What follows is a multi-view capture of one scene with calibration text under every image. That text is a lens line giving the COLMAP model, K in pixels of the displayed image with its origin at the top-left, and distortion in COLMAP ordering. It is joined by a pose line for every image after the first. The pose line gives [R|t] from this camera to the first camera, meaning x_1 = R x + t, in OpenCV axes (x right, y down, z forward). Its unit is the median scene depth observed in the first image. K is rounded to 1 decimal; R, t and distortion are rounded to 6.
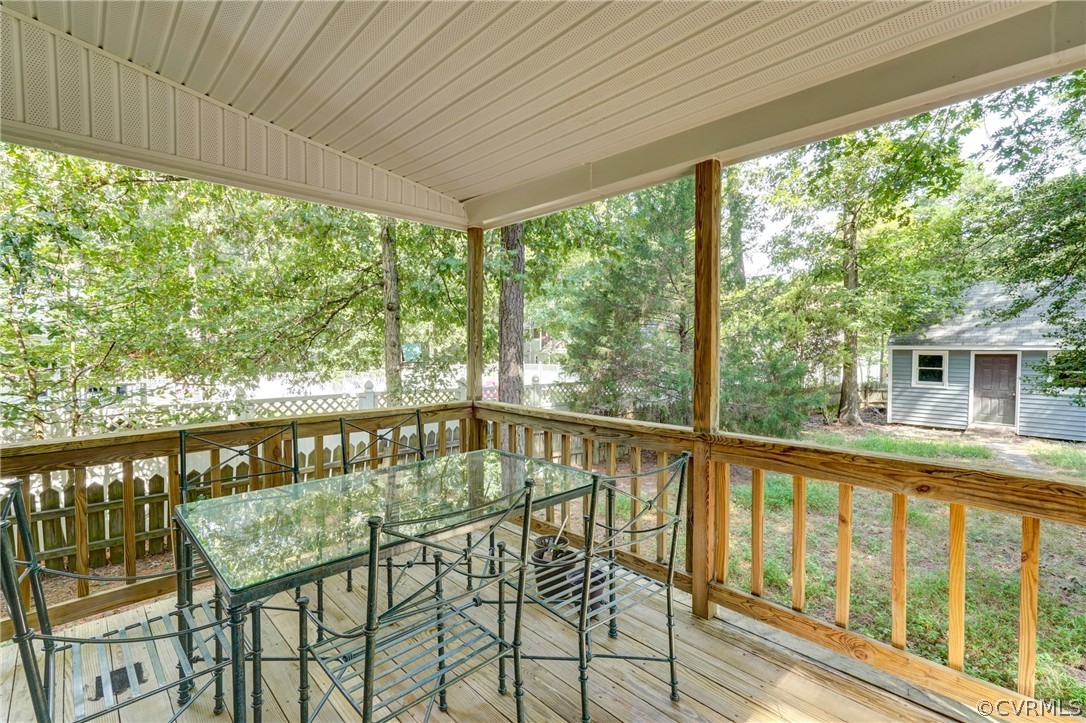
lens RADIAL K [[493.6, 0, 539.2], [0, 493.6, 360.6], [0, 0, 1]] dist [0.000648, 0.000329]
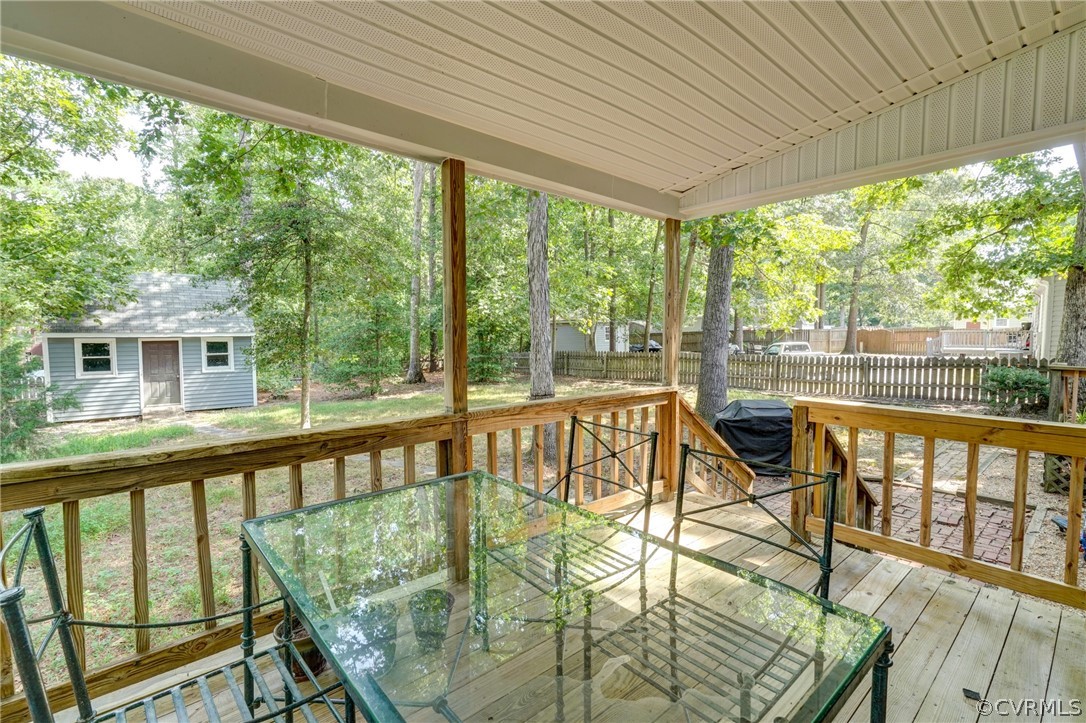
lens RADIAL K [[493.6, 0, 539.2], [0, 493.6, 360.6], [0, 0, 1]] dist [0.000648, 0.000329]
pose [[0.040932, -0.058430, 0.997452, -0.118452], [0.032804, 0.997829, 0.057106, -0.004245], [-0.998623, 0.030383, 0.042760, 0.125609]]
